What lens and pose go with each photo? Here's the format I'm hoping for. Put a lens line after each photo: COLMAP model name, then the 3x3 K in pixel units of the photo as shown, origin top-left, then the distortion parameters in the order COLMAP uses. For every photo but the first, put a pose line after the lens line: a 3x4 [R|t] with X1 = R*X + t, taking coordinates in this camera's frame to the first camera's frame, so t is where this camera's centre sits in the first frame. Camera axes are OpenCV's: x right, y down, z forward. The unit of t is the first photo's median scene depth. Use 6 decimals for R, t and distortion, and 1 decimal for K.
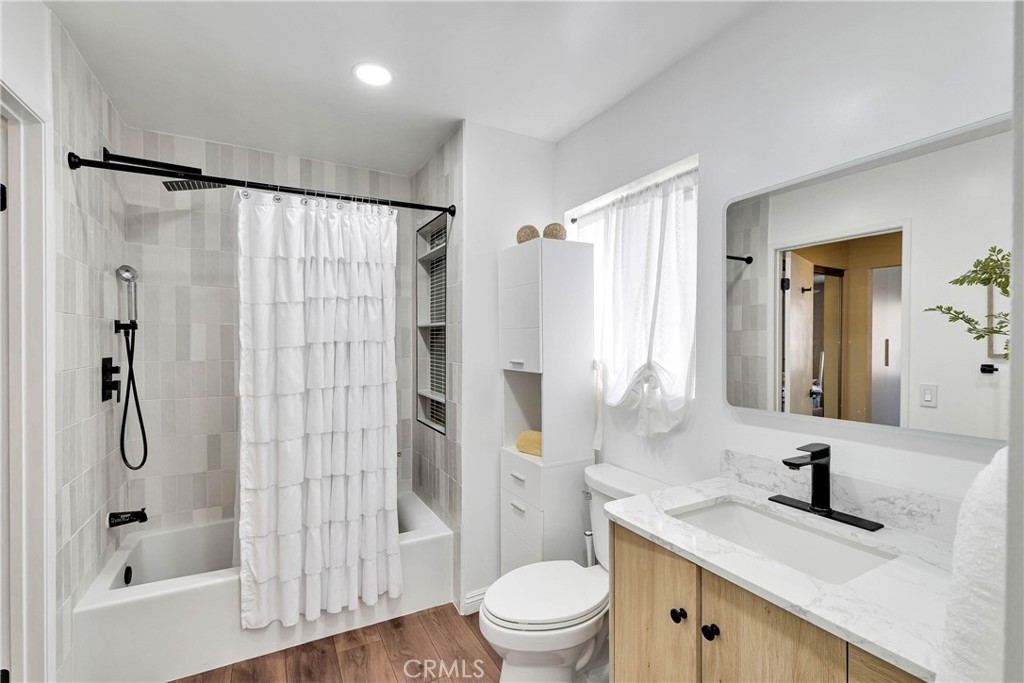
lens RADIAL K [[448.5, 0, 502.2], [0, 448.5, 345.4], [0, 0, 1]] dist [-0.000572, -0.000226]
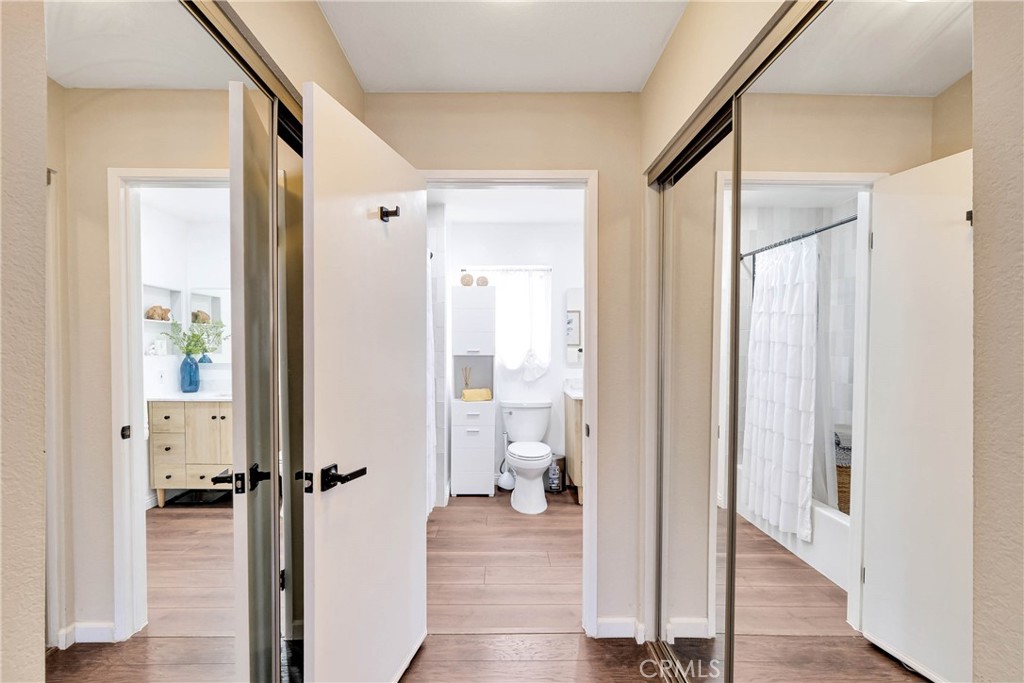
lens RADIAL K [[448.5, 0, 502.2], [0, 448.5, 345.4], [0, 0, 1]] dist [-0.000572, -0.000226]
pose [[0.452089, -0.008323, 0.891934, -1.825435], [0.006360, 0.999961, 0.006107, 0.007307], [-0.891950, 0.002912, 0.452124, 0.096043]]
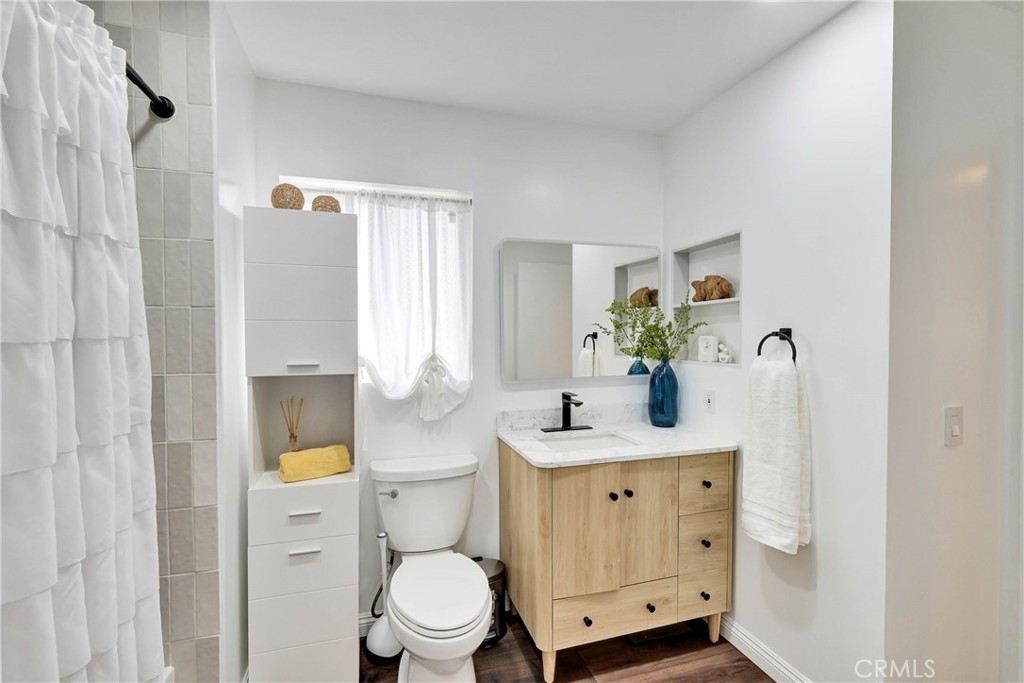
lens RADIAL K [[448.5, 0, 502.2], [0, 448.5, 345.4], [0, 0, 1]] dist [-0.000572, -0.000226]
pose [[0.189926, -0.022425, 0.981542, -0.780144], [0.008402, 0.999740, 0.021215, -0.008961], [-0.981763, 0.004218, 0.190065, 0.625593]]
